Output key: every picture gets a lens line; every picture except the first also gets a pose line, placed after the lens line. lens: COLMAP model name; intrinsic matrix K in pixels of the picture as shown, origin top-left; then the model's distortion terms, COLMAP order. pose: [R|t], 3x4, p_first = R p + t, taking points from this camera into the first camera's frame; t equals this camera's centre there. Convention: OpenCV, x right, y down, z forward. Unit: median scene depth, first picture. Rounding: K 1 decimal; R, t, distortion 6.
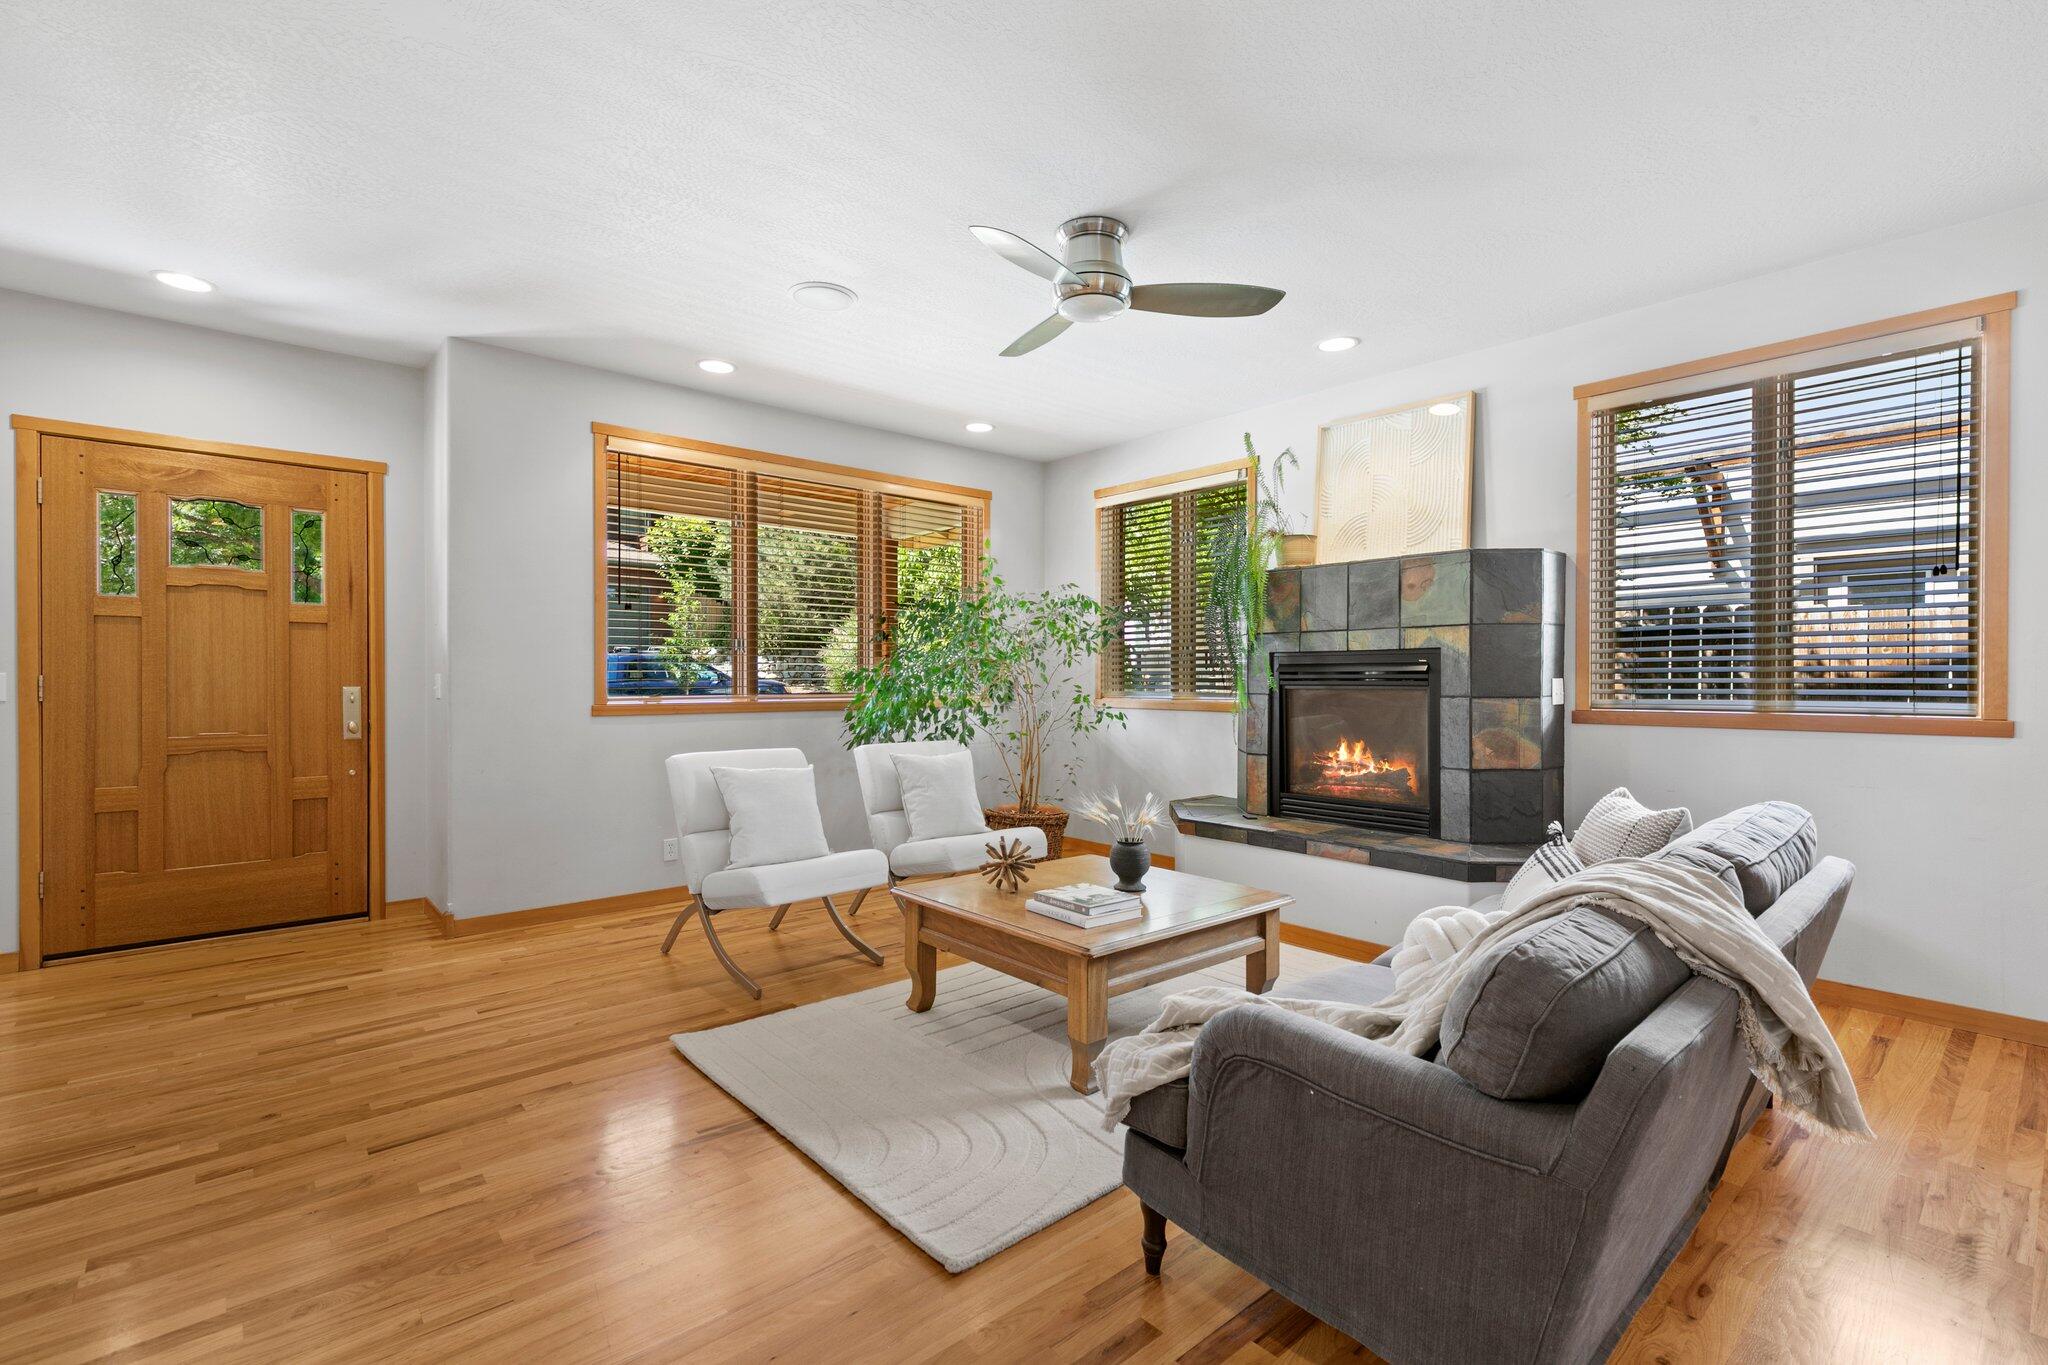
lens RADIAL K [[912.9, 0, 1039.6], [0, 912.9, 679.2], [0, 0, 1]] dist [0.008673, -0.002988]
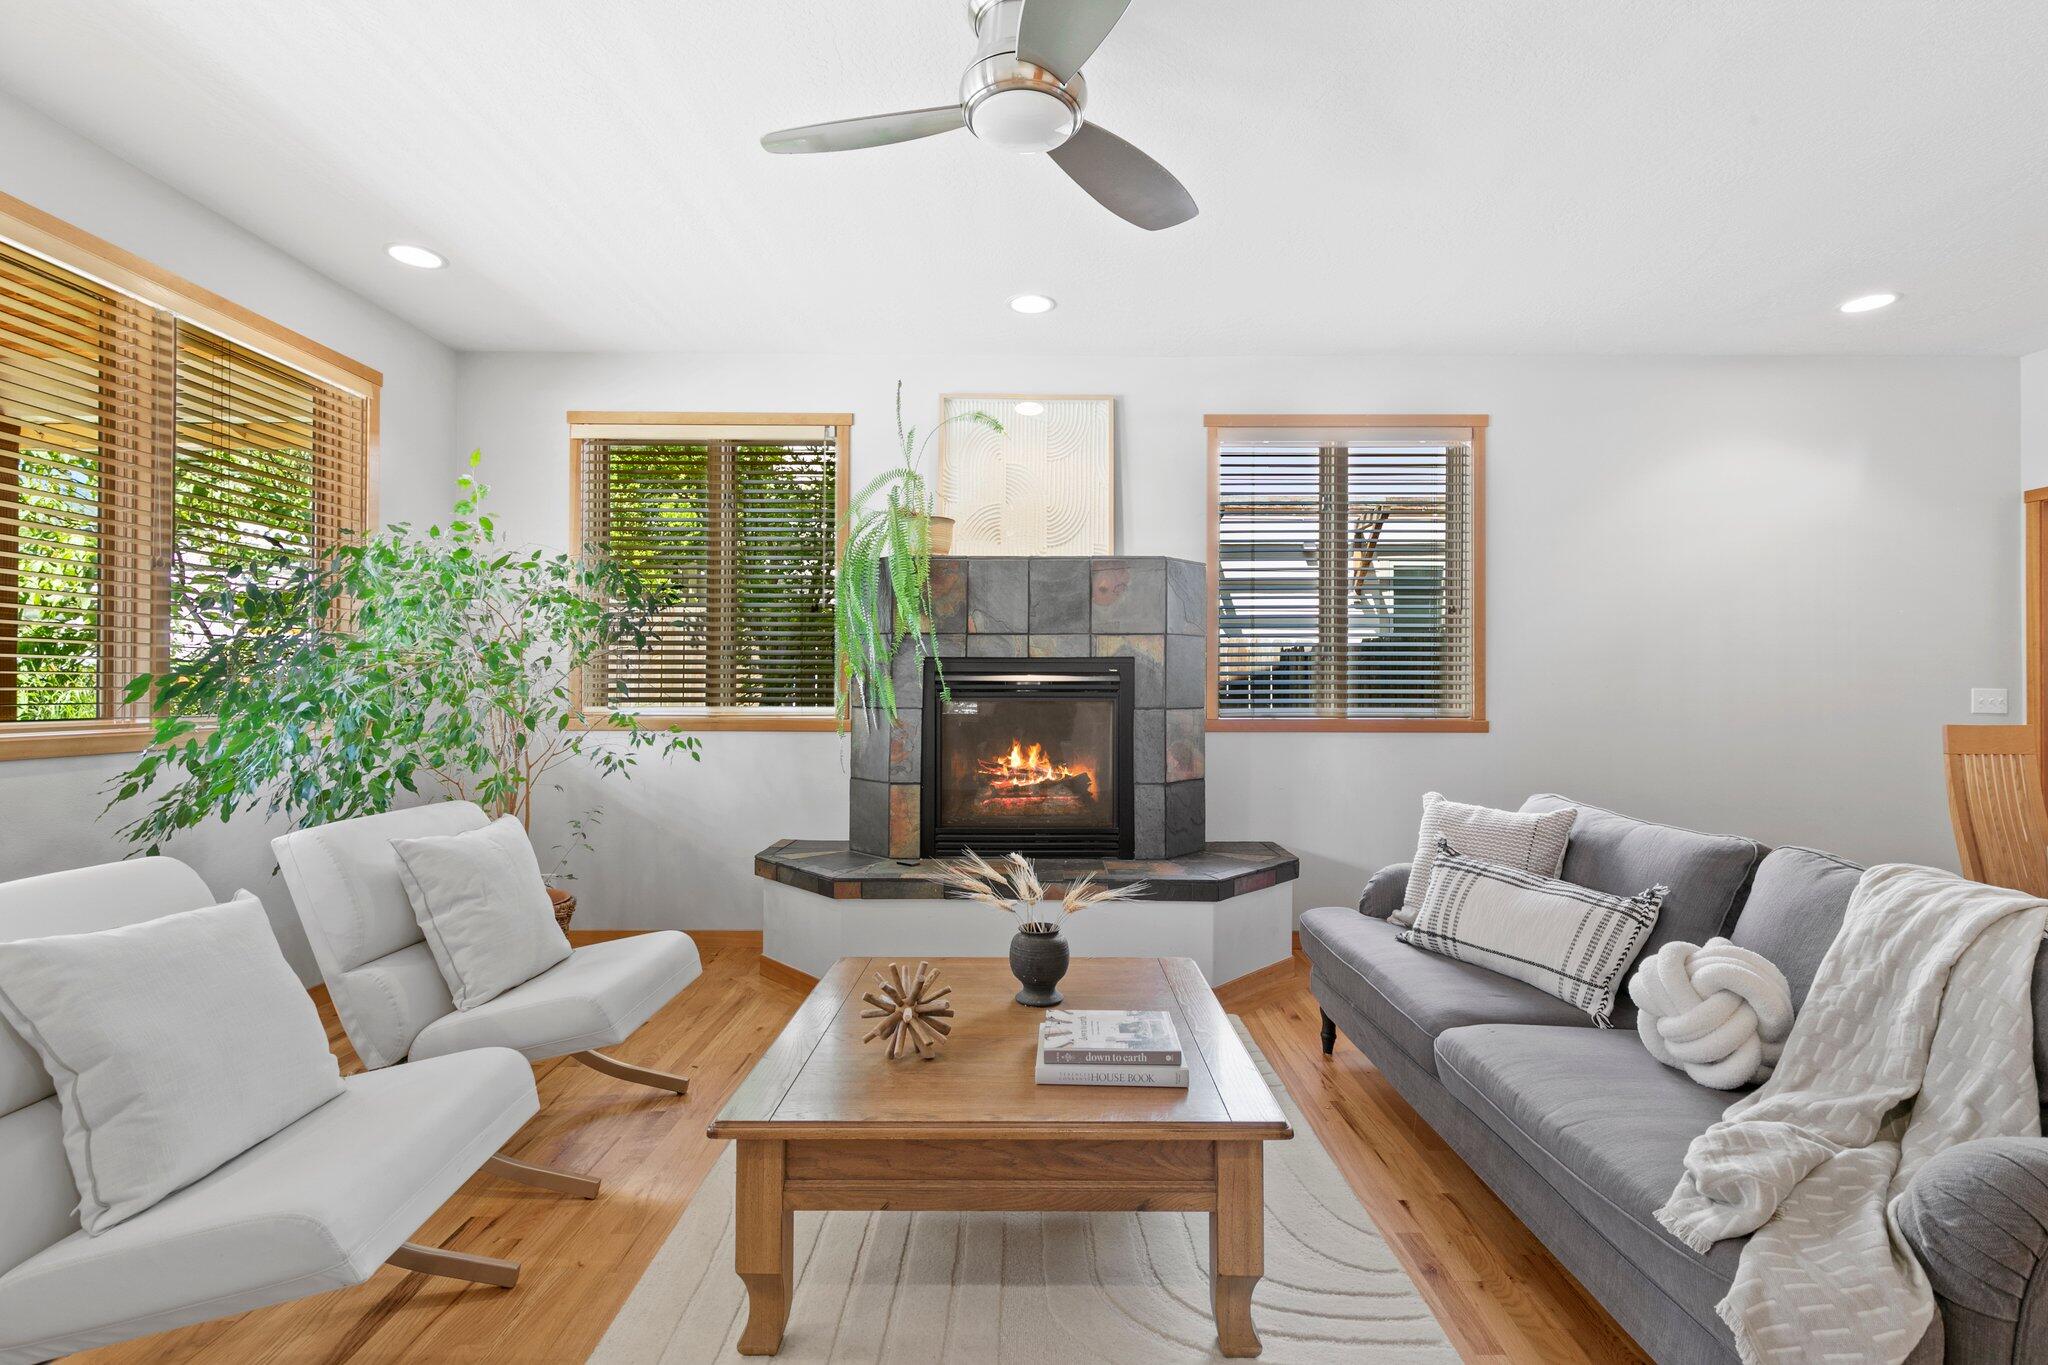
lens RADIAL K [[912.9, 0, 1034.8], [0, 912.9, 678.1], [0, 0, 1]] dist [0.008673, -0.002988]
pose [[0.663066, 0.008568, 0.748512, -0.320545], [-0.002864, 0.999956, -0.008909, -0.003704], [-0.748555, 0.003764, 0.663062, 0.424113]]
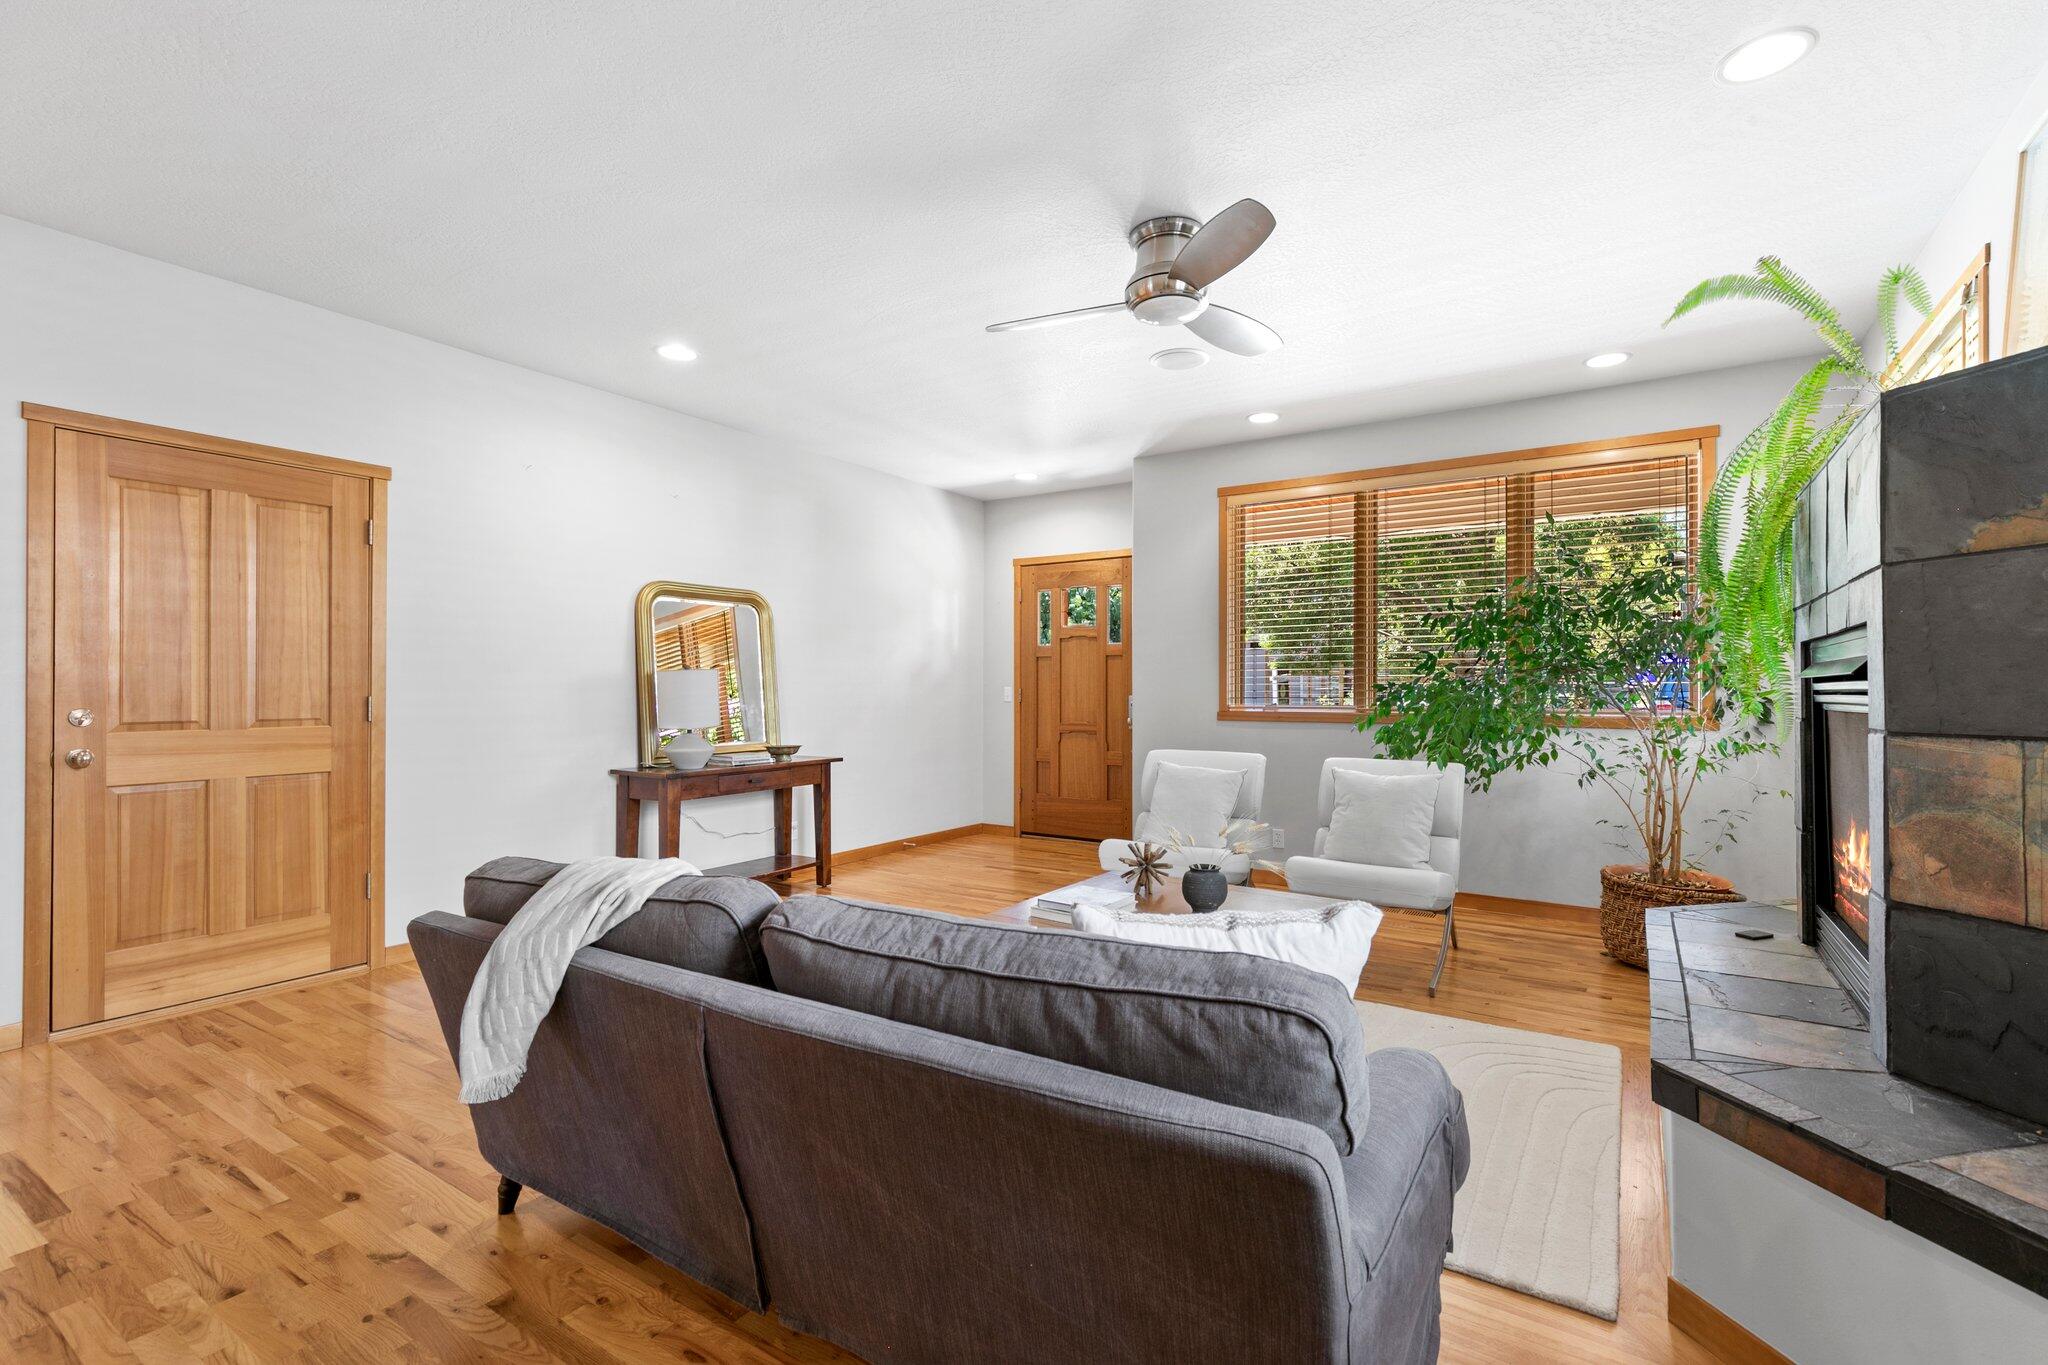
lens RADIAL K [[912.9, 0, 1051.9], [0, 912.9, 685.5], [0, 0, 1]] dist [0.008673, -0.002988]
pose [[0.277647, -0.005141, -0.960669, 0.717733], [-0.000461, 0.999985, -0.005484, -0.000241], [0.960683, 0.001965, 0.277640, 0.460064]]
